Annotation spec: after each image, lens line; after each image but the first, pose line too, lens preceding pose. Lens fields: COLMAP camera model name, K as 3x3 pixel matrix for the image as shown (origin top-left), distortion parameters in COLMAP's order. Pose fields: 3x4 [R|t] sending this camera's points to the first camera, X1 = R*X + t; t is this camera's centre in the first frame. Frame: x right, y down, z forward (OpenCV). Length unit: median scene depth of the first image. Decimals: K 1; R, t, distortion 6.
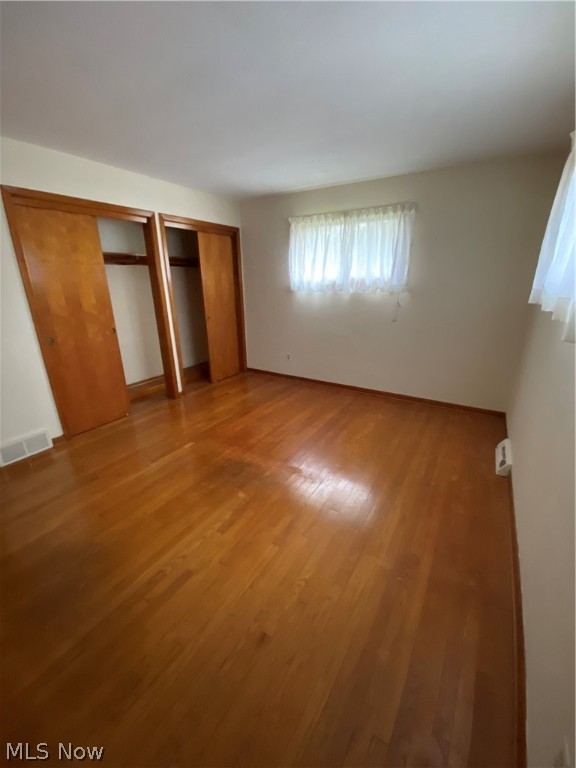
lens RADIAL K [[308.8, 0, 286.5], [0, 308.8, 386.7], [0, 0, 1]] dist [0.032529, -0.025173]
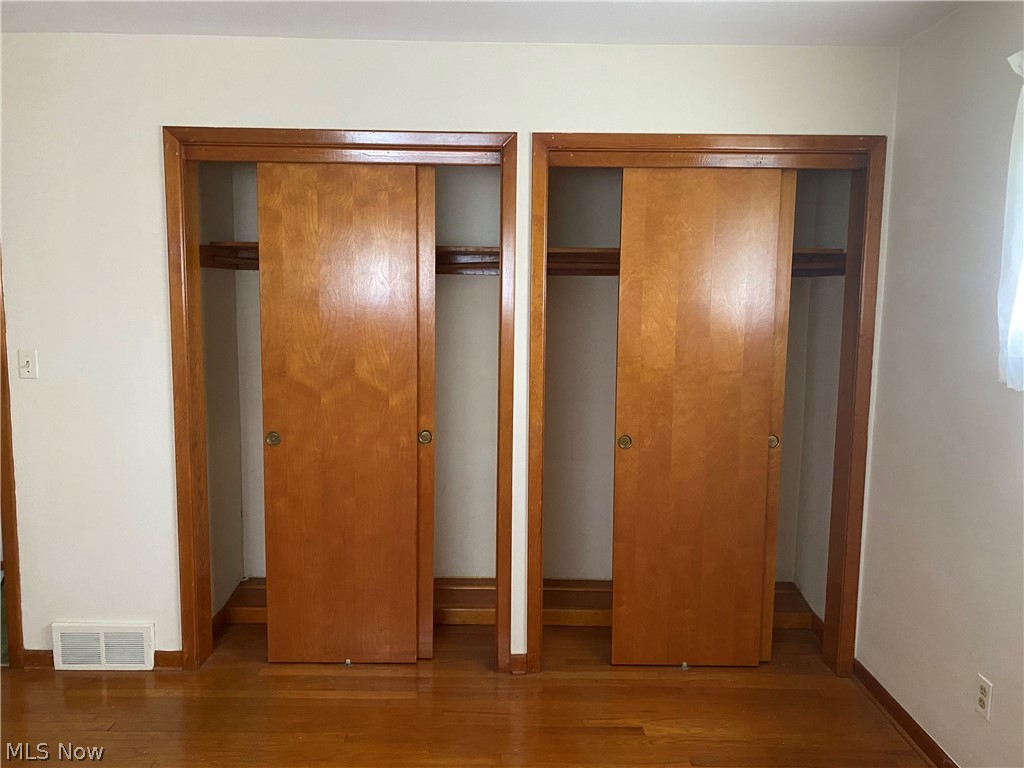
lens RADIAL K [[762.5, 0, 512.7], [0, 762.5, 378.0], [0, 0, 1]] dist [0.021316, -0.001596]
pose [[0.538037, 0.103019, -0.836603, 0.309419], [-0.293740, 0.953205, -0.071533, -0.218908], [0.790085, 0.284231, 0.543120, 0.572437]]
